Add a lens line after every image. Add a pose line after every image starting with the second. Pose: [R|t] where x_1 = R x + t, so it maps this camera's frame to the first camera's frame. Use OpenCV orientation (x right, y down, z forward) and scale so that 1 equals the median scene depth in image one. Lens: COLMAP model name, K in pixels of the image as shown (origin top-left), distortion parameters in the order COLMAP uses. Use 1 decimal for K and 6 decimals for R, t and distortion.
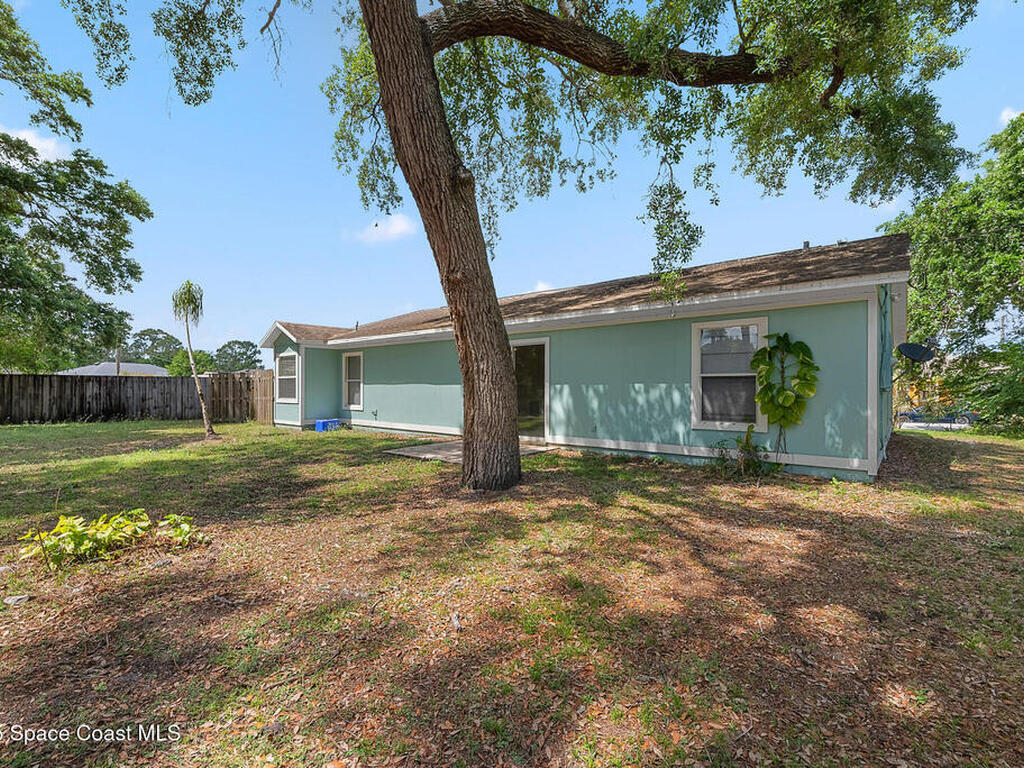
lens RADIAL K [[447.2, 0, 512.3], [0, 447.2, 381.6], [0, 0, 1]] dist [-0.001976, -0.000089]
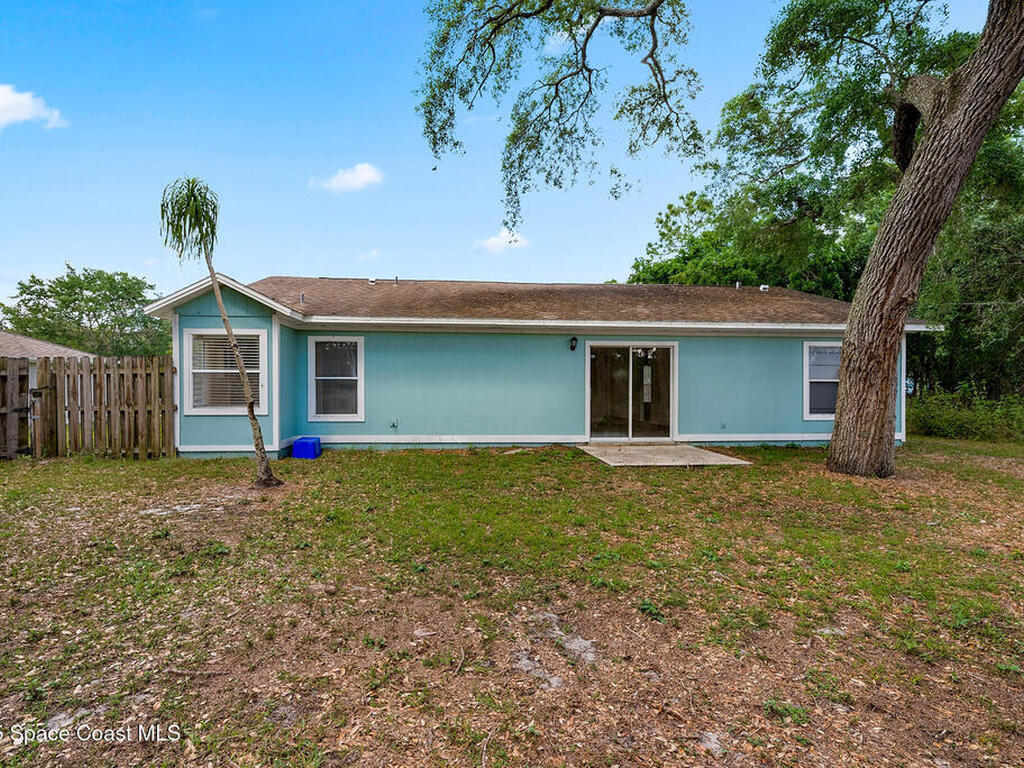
lens RADIAL K [[524.7, 0, 511.6], [0, 524.7, 377.4], [0, 0, 1]] dist [0.000684, -0.000541]
pose [[0.728616, 0.022636, 0.684549, -1.197170], [-0.009938, 0.999698, -0.022478, 0.020328], [-0.684851, 0.009575, 0.728620, 0.423973]]
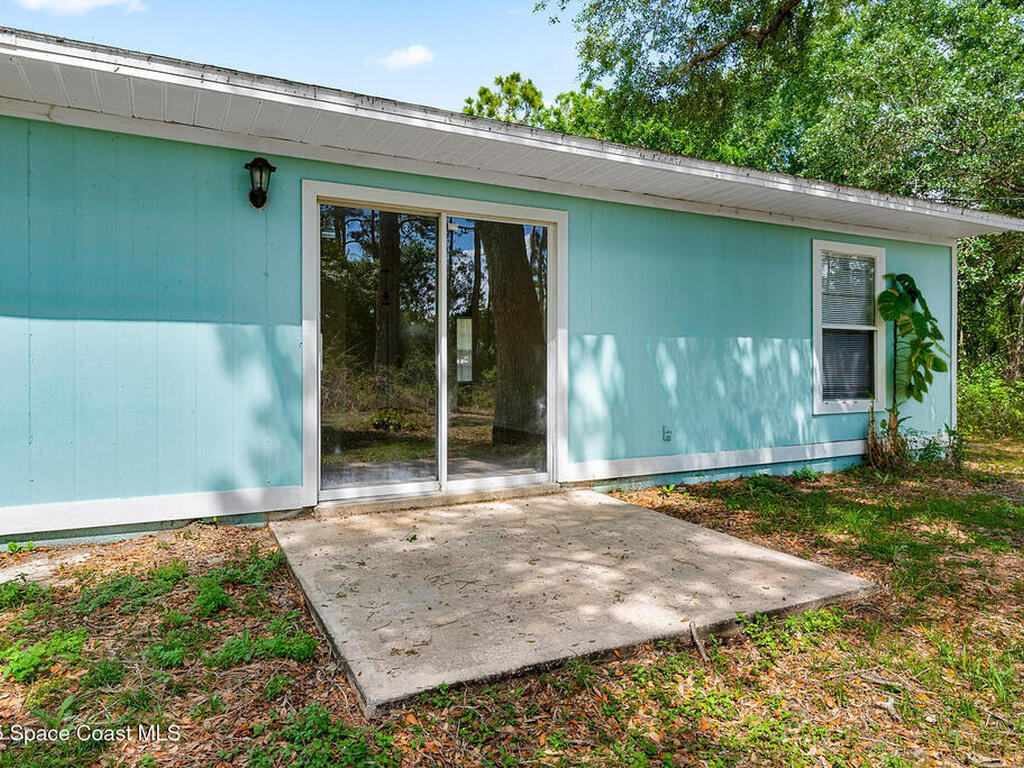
lens RADIAL K [[643.4, 0, 511.6], [0, 643.4, 359.8], [0, 0, 1]] dist [-0.001237, -0.000940]
pose [[0.438137, 0.017658, 0.898735, -0.511463], [-0.004194, 0.999836, -0.017600, 0.046024], [-0.898898, 0.003942, 0.438140, 0.910450]]
